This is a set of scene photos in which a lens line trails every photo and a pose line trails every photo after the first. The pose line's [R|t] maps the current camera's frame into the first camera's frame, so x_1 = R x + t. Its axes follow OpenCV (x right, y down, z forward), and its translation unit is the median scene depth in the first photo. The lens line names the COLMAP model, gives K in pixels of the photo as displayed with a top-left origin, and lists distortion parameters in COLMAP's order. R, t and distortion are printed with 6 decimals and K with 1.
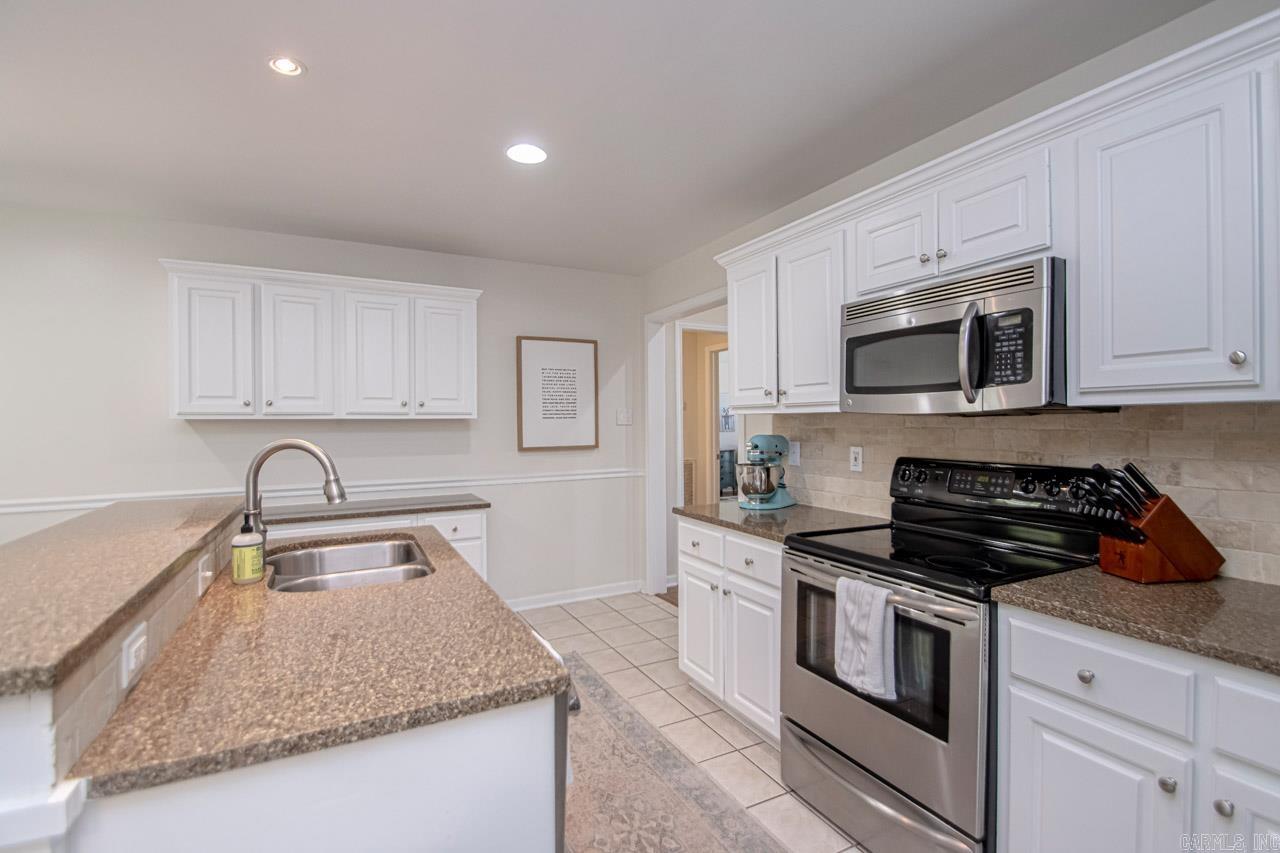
lens RADIAL K [[598.2, 0, 638.2], [0, 598.2, 422.7], [0, 0, 1]] dist [0.001926, -0.009365]
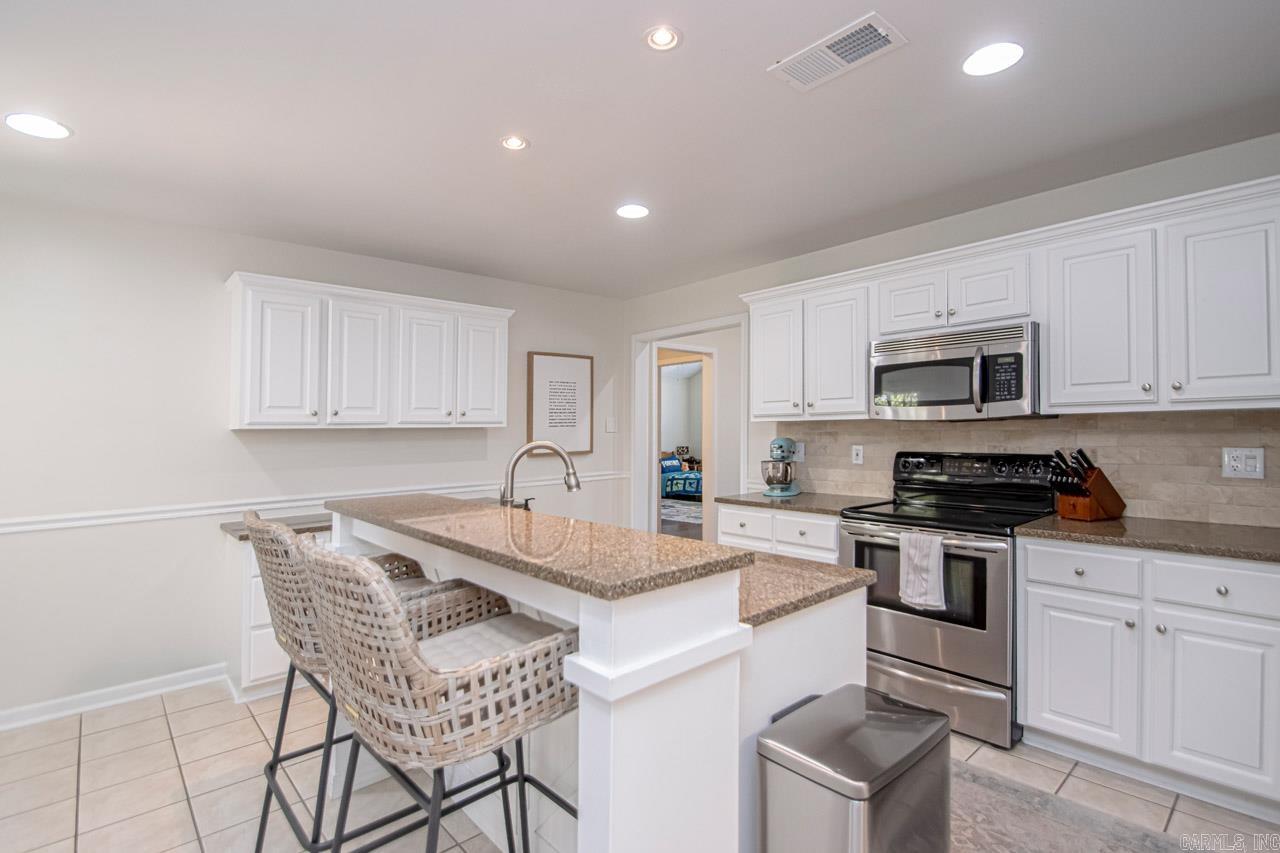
lens RADIAL K [[602.5, 0, 644.5], [0, 602.5, 424.8], [0, 0, 1]] dist [0.022377, -0.022744]
pose [[0.969798, -0.005959, 0.243838, -0.572280], [0.008915, 0.999900, -0.011021, 0.006557], [-0.243748, 0.012862, 0.969753, -0.254388]]
